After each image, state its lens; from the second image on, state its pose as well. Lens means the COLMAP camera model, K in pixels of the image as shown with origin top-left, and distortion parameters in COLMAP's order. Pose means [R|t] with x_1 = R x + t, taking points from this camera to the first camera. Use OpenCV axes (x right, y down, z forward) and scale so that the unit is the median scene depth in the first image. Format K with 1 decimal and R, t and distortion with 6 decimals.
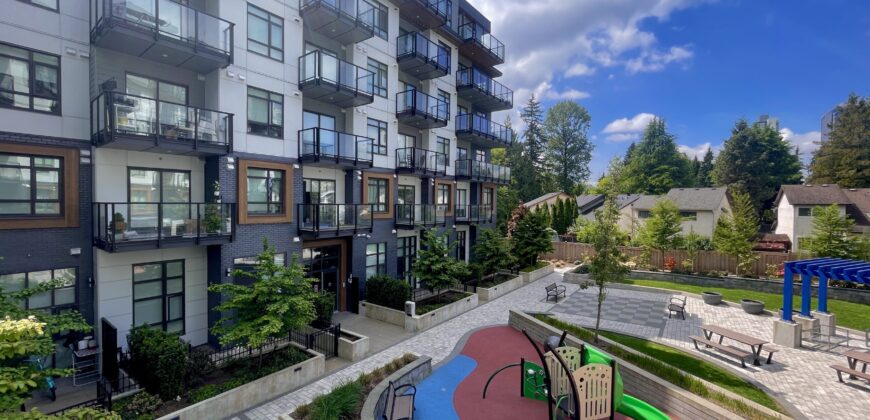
lens RADIAL K [[350.1, 0, 435.7], [0, 350.1, 210.6], [0, 0, 1]] dist [-0.001997, -0.000524]
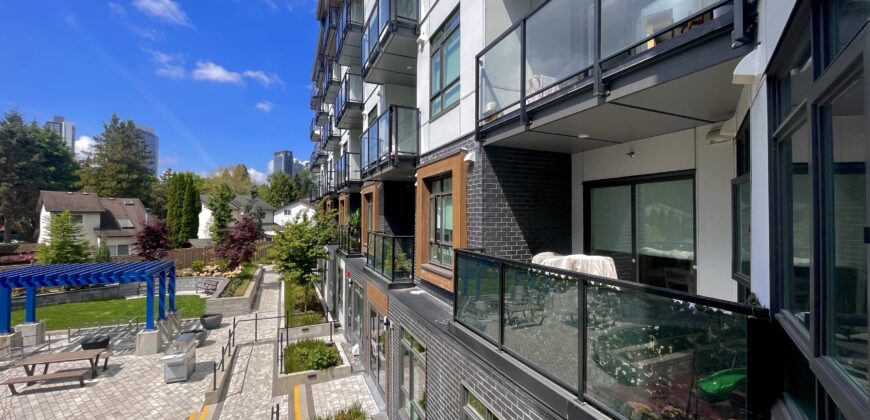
lens RADIAL K [[350.1, 0, 435.7], [0, 350.1, 210.6], [0, 0, 1]] dist [-0.001997, -0.000524]
pose [[-0.002012, 0.008649, 0.999961, 0.108351], [0.013102, 0.999877, -0.008622, 0.003762], [-0.999912, 0.013084, -0.002125, -0.092961]]
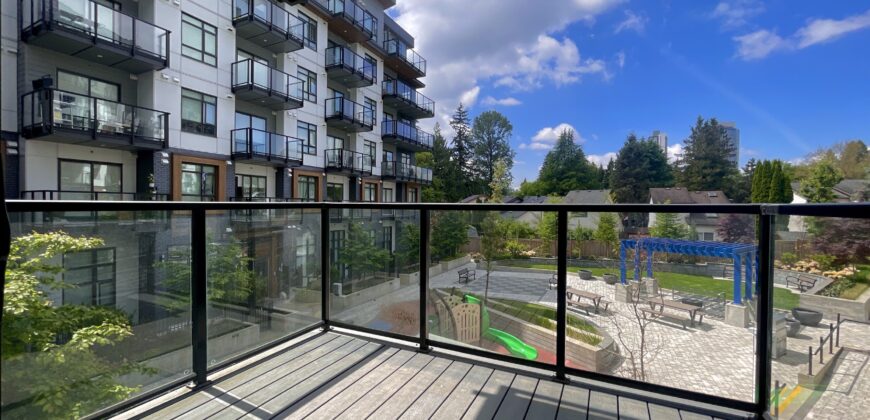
lens RADIAL K [[350.1, 0, 435.7], [0, 350.1, 210.6], [0, 0, 1]] dist [-0.001997, -0.000524]
pose [[0.982695, -0.003352, 0.185198, 0.025244], [0.005462, 0.999926, -0.010884, 0.029954], [-0.185148, 0.011707, 0.982641, -0.147895]]
